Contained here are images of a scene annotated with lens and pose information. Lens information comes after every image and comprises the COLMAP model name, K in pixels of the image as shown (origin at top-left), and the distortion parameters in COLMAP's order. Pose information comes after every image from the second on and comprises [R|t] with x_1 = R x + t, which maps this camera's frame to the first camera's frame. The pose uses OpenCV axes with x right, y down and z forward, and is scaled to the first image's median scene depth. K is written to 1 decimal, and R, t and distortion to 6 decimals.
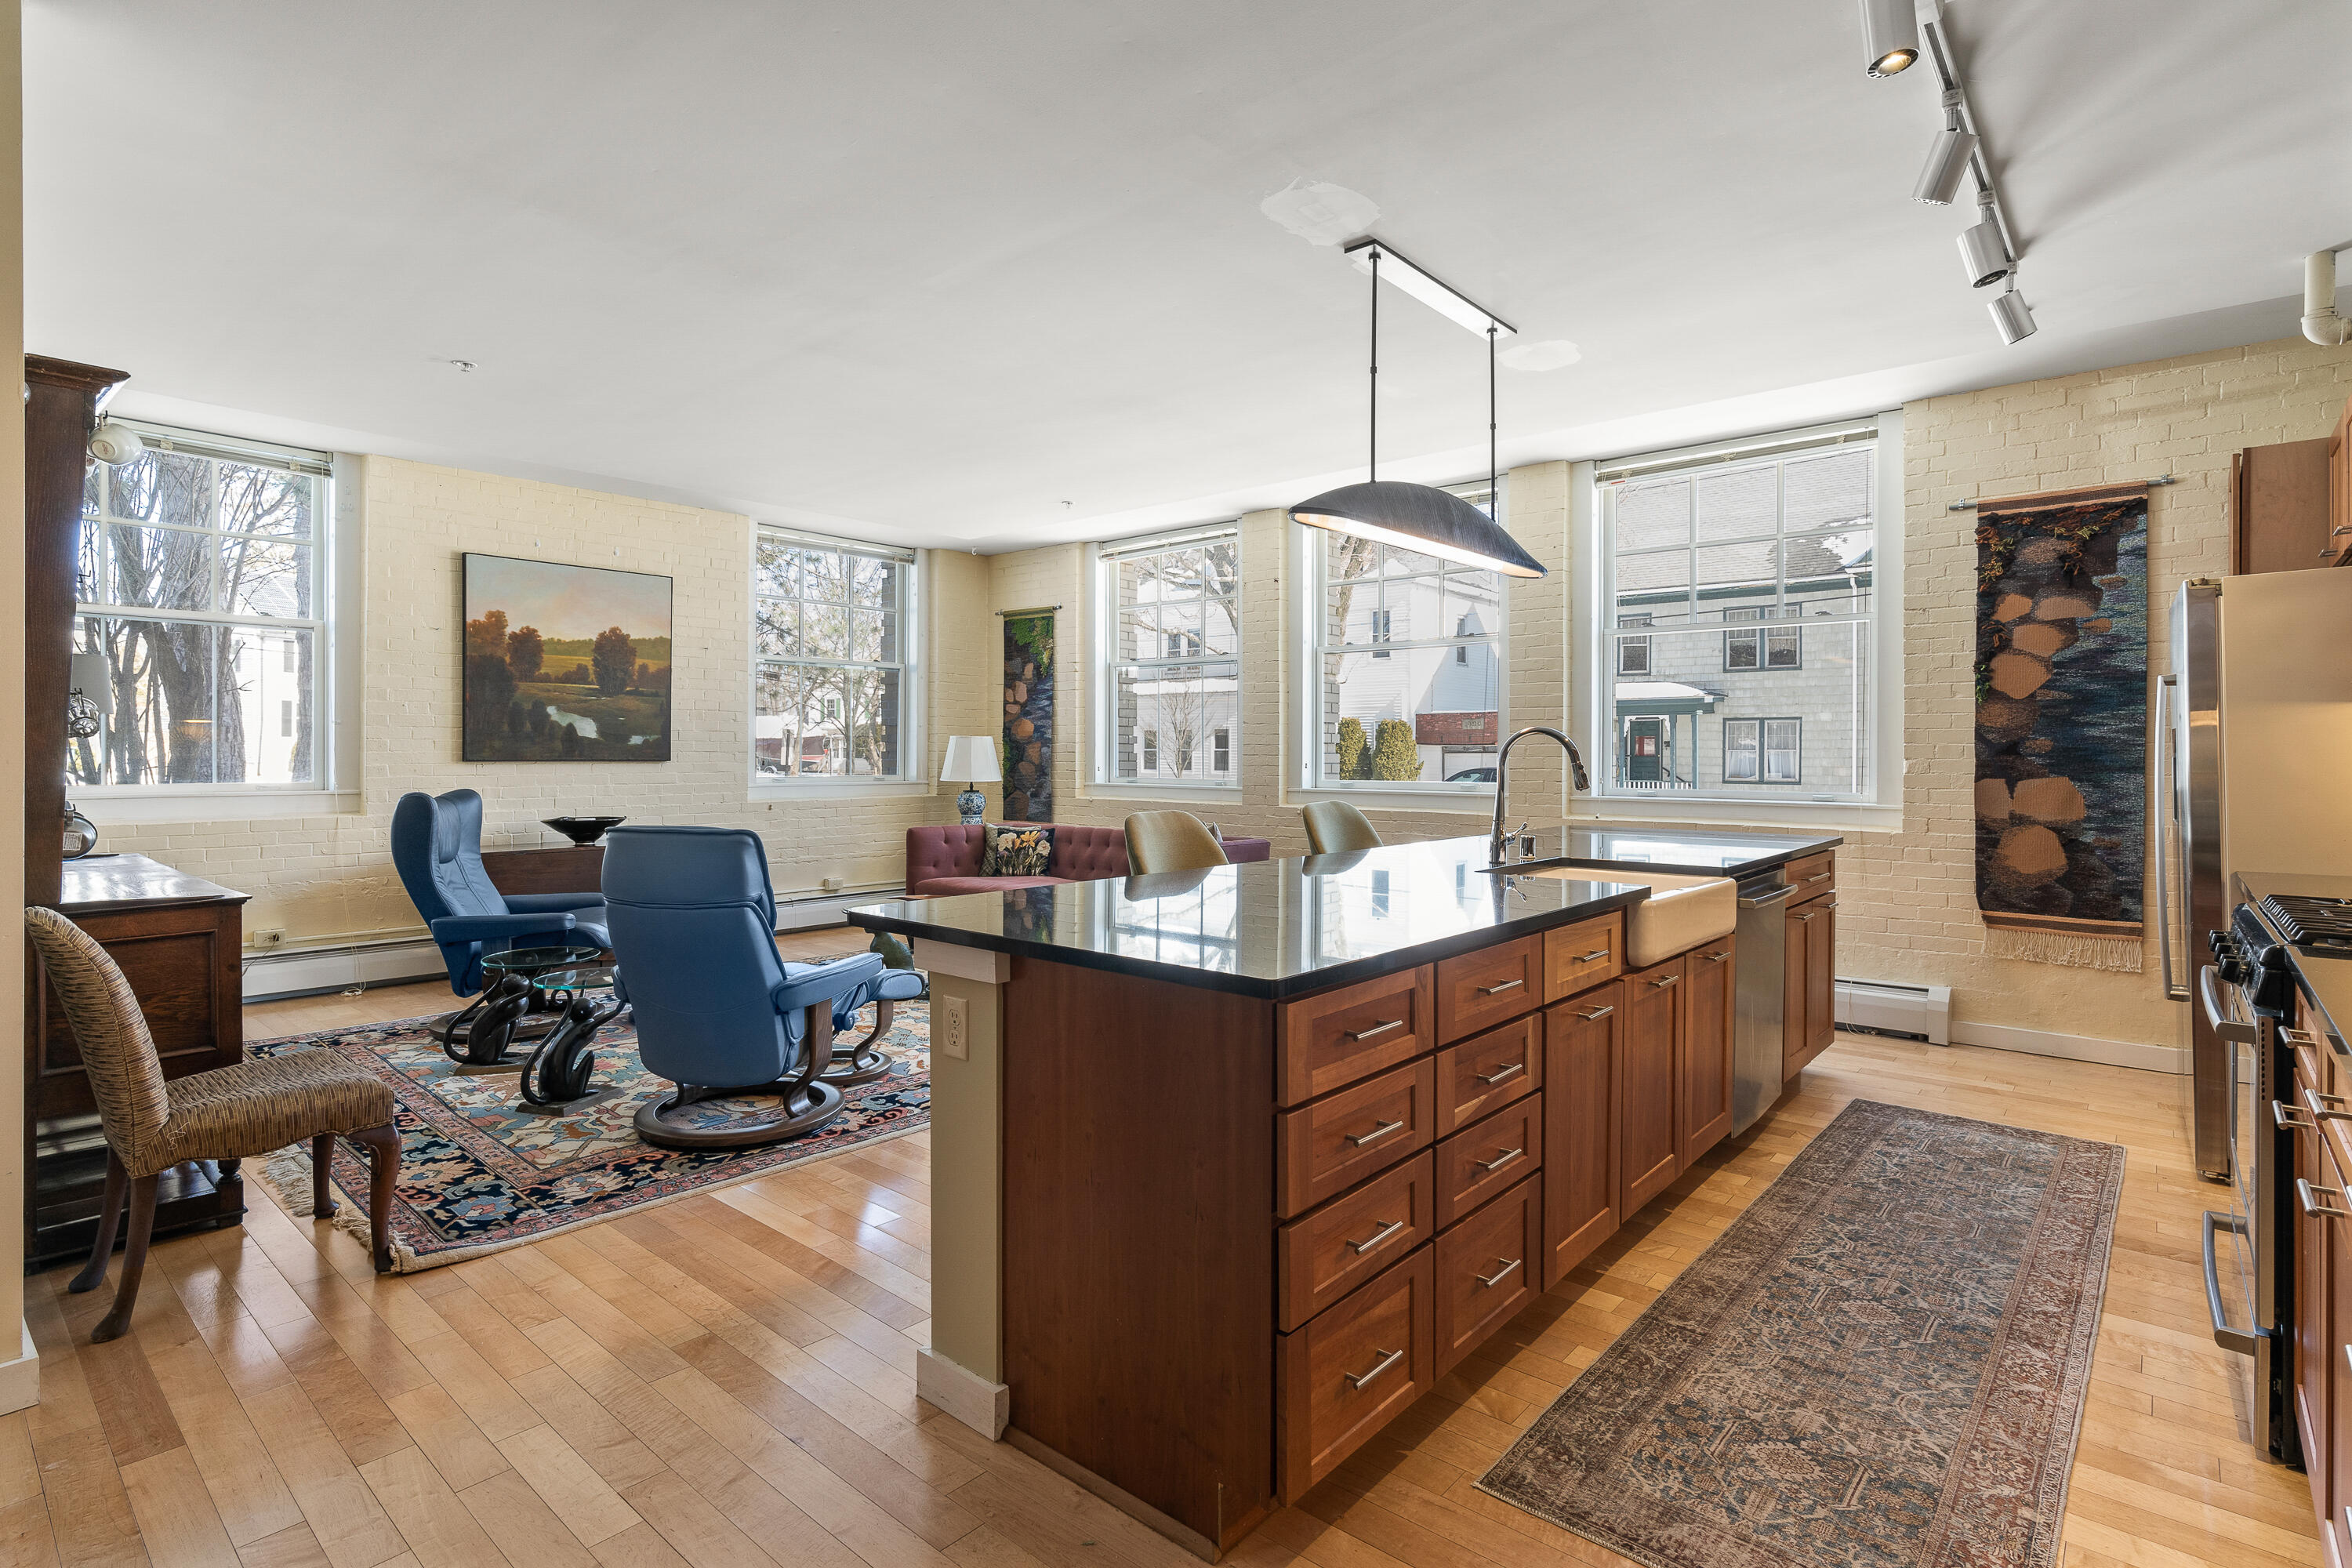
lens RADIAL K [[1148.7, 0, 1155.5], [0, 1148.7, 754.3], [0, 0, 1]] dist [0.001854, 0.000945]
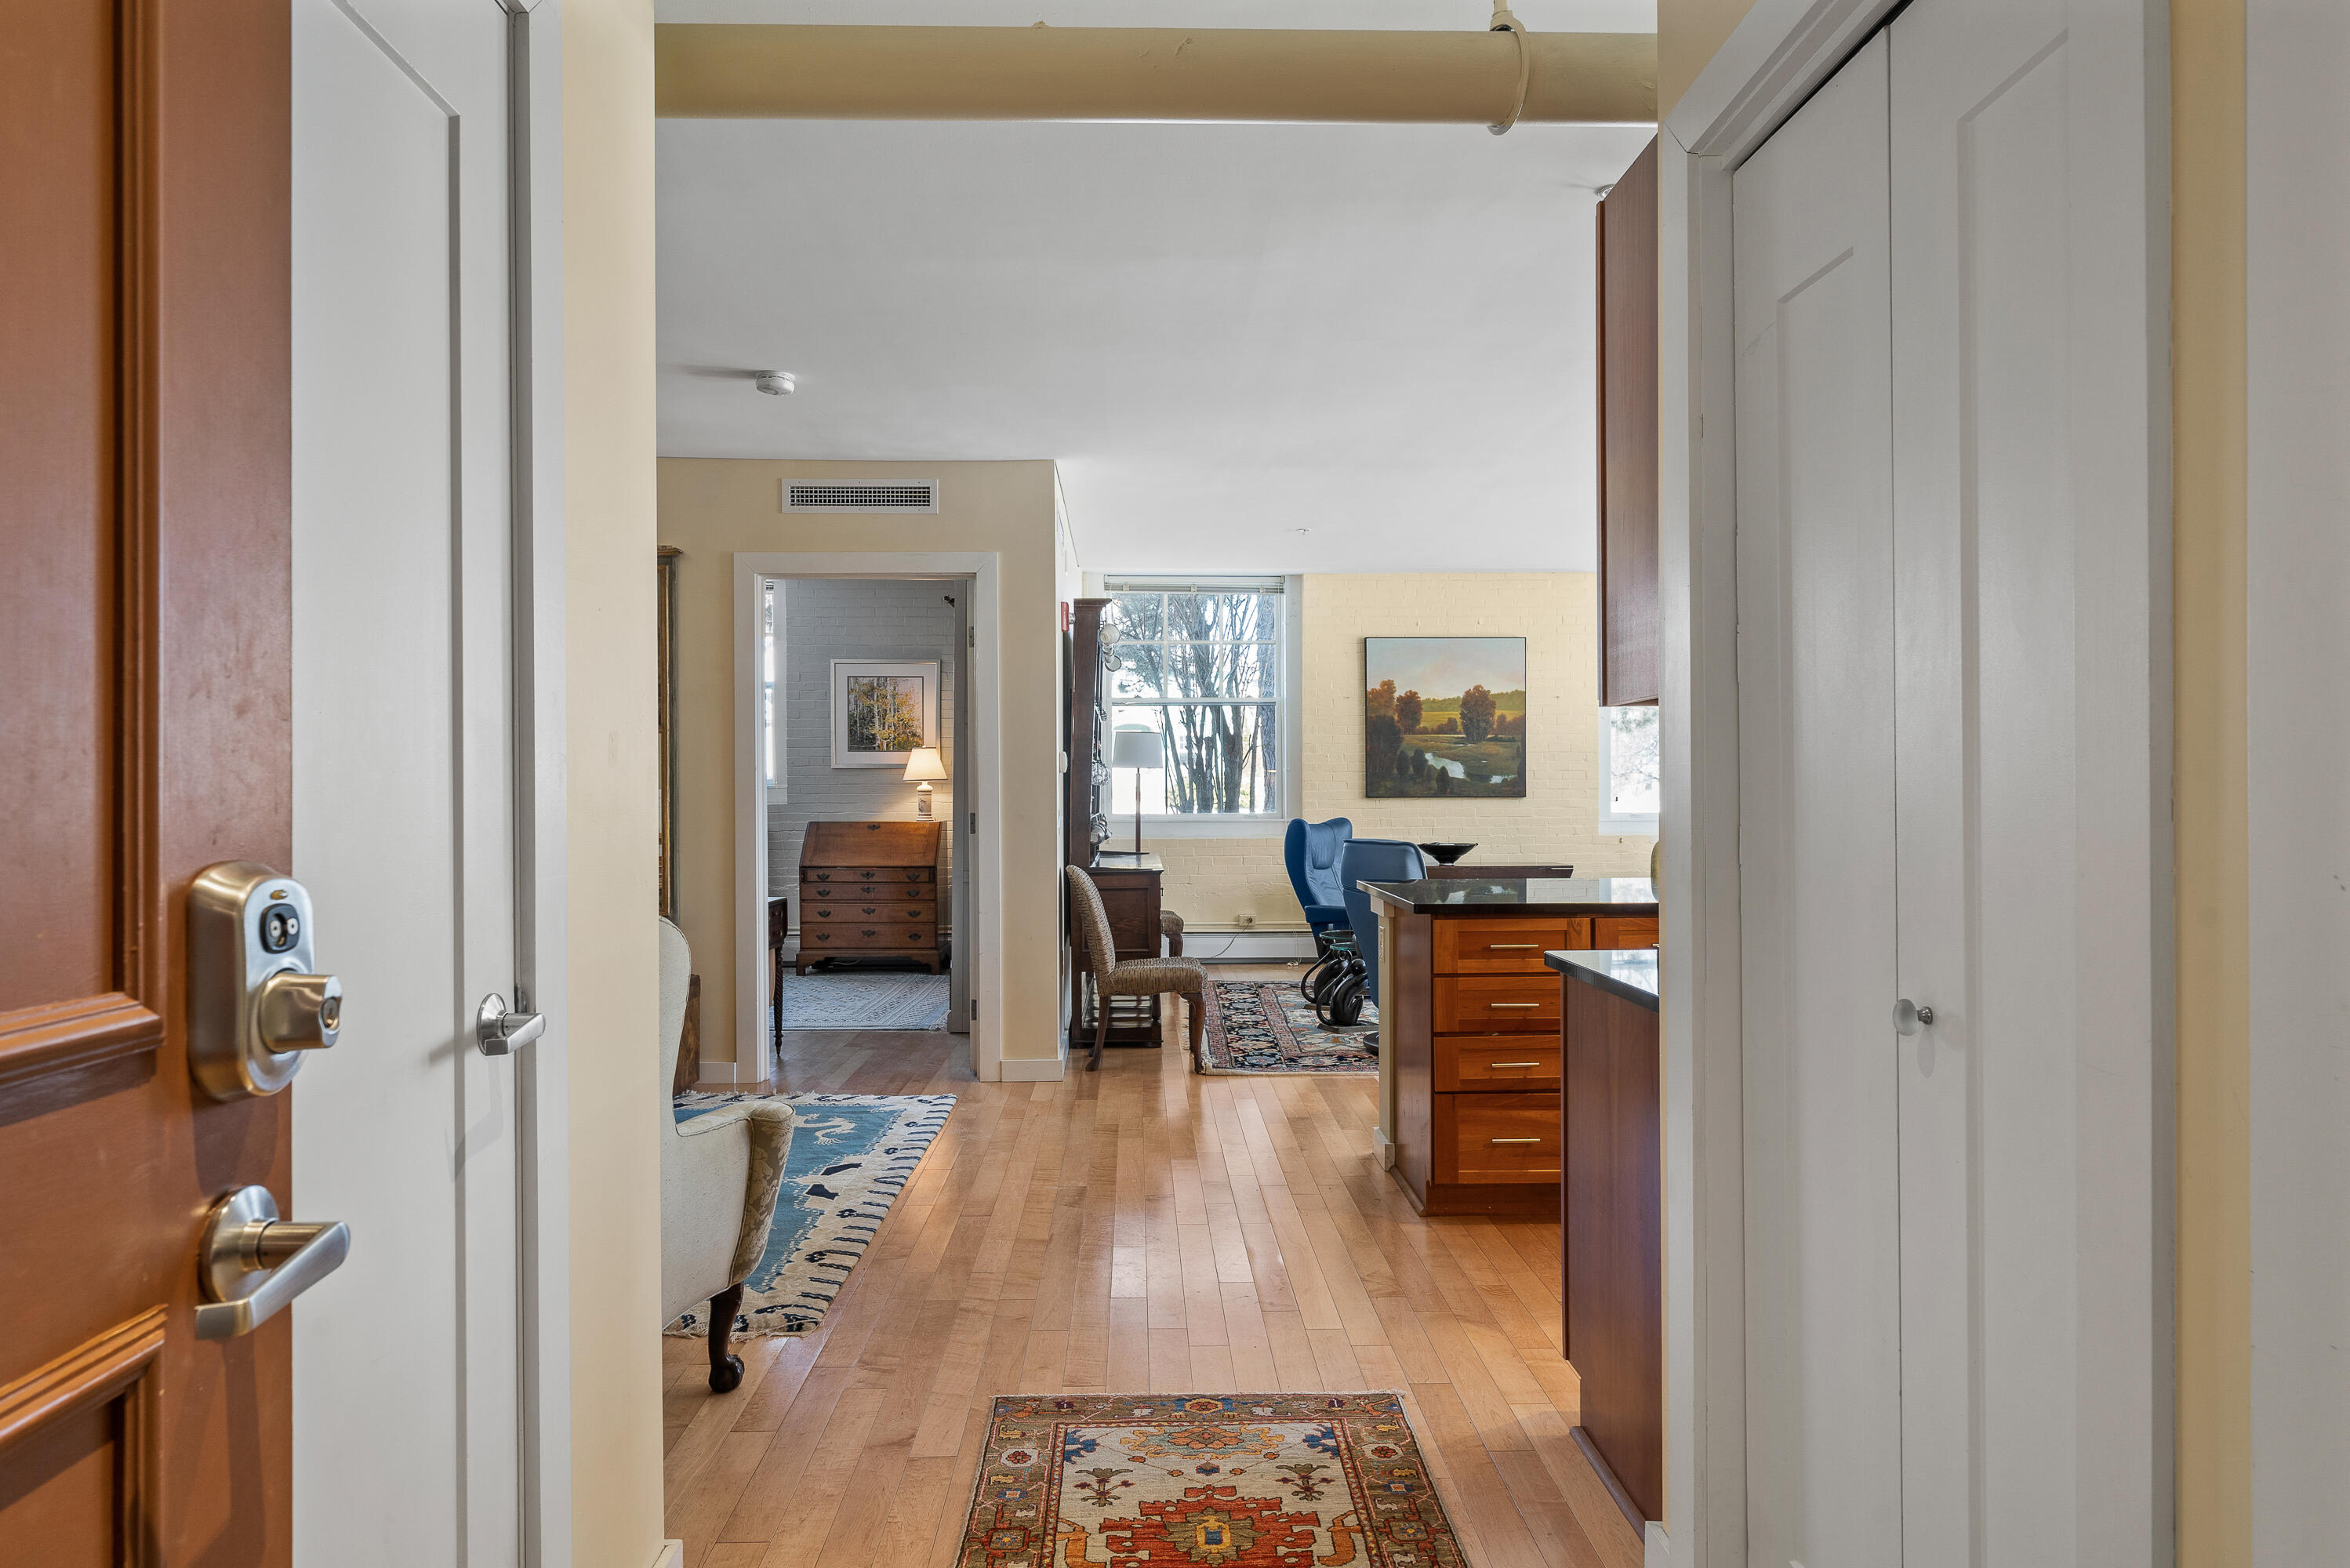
lens RADIAL K [[1428.0, 0, 1183.6], [0, 1428.0, 786.8], [0, 0, 1]] dist [0.048637, 0.000788]
pose [[0.685895, -0.007654, -0.727660, 0.458322], [0.004979, 0.999971, -0.005825, 0.002244], [0.727683, 0.000372, 0.685913, -0.275889]]
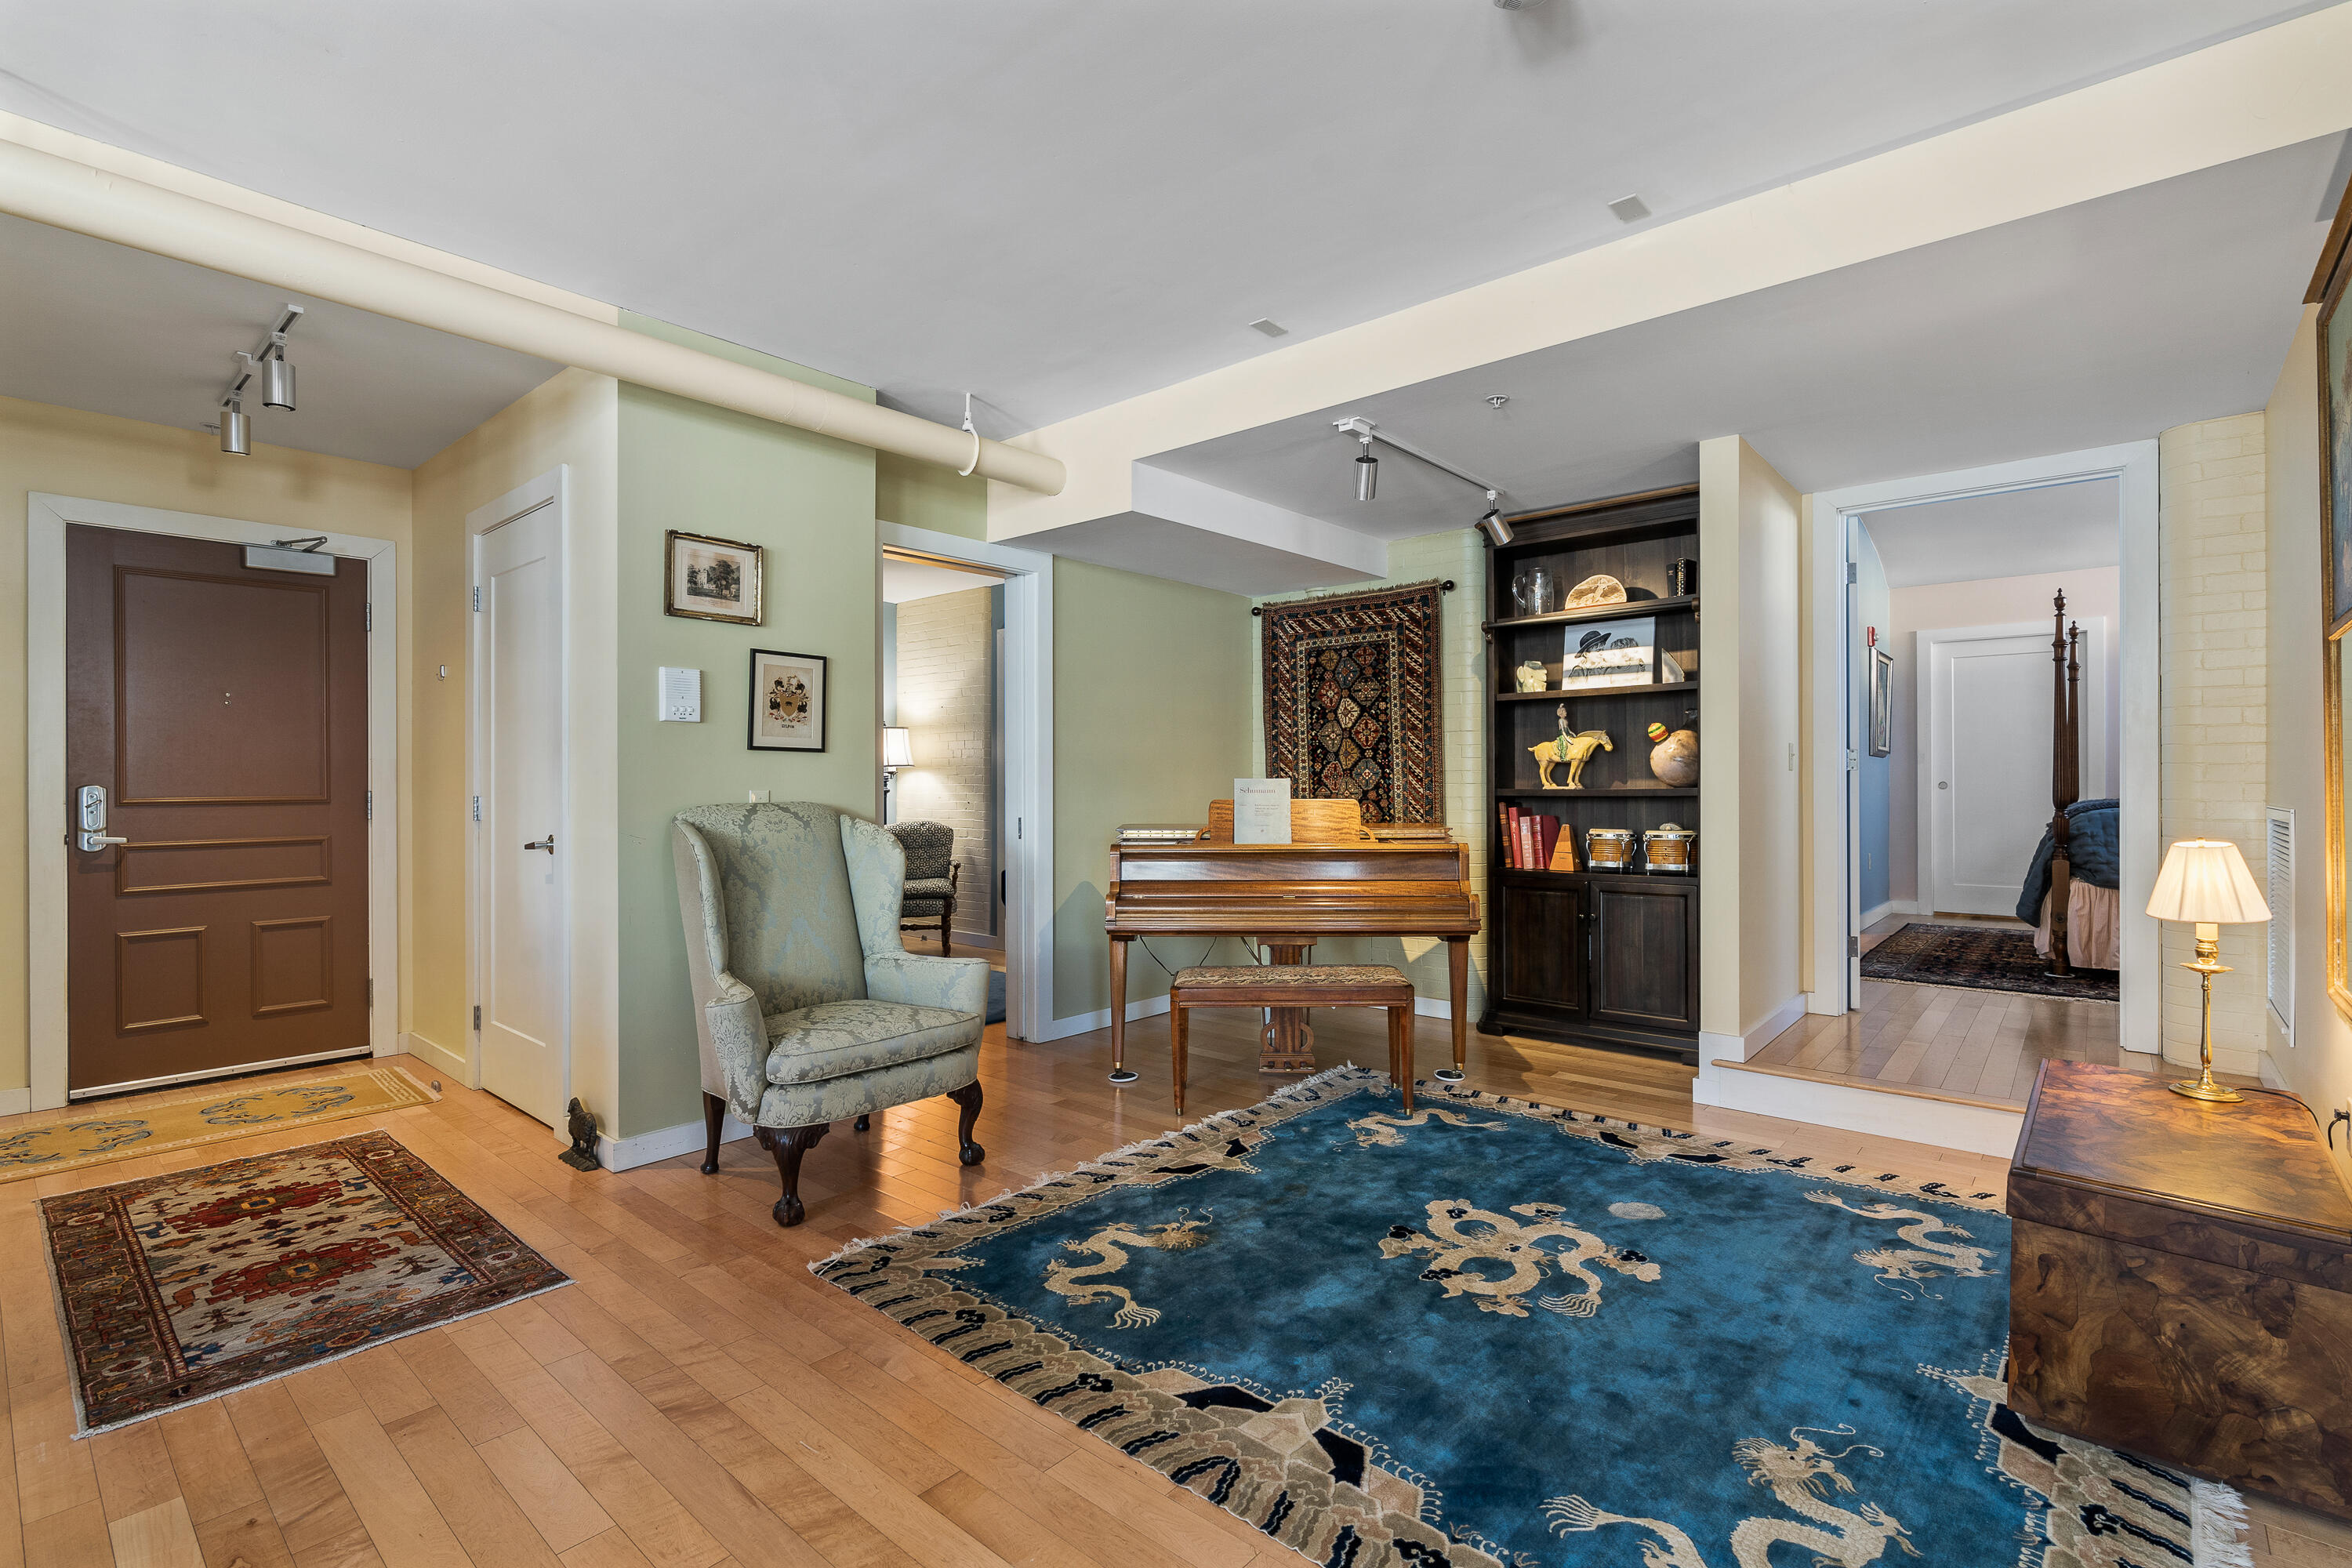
lens RADIAL K [[1090.0, 0, 1177.1], [0, 1090.0, 782.7], [0, 0, 1]] dist [-0.005074, 0.001836]
pose [[-0.999994, -0.002924, 0.001946, -0.188984], [-0.002927, 0.999994, -0.001785, 0.009126], [-0.001941, -0.001790, -0.999997, 0.451071]]
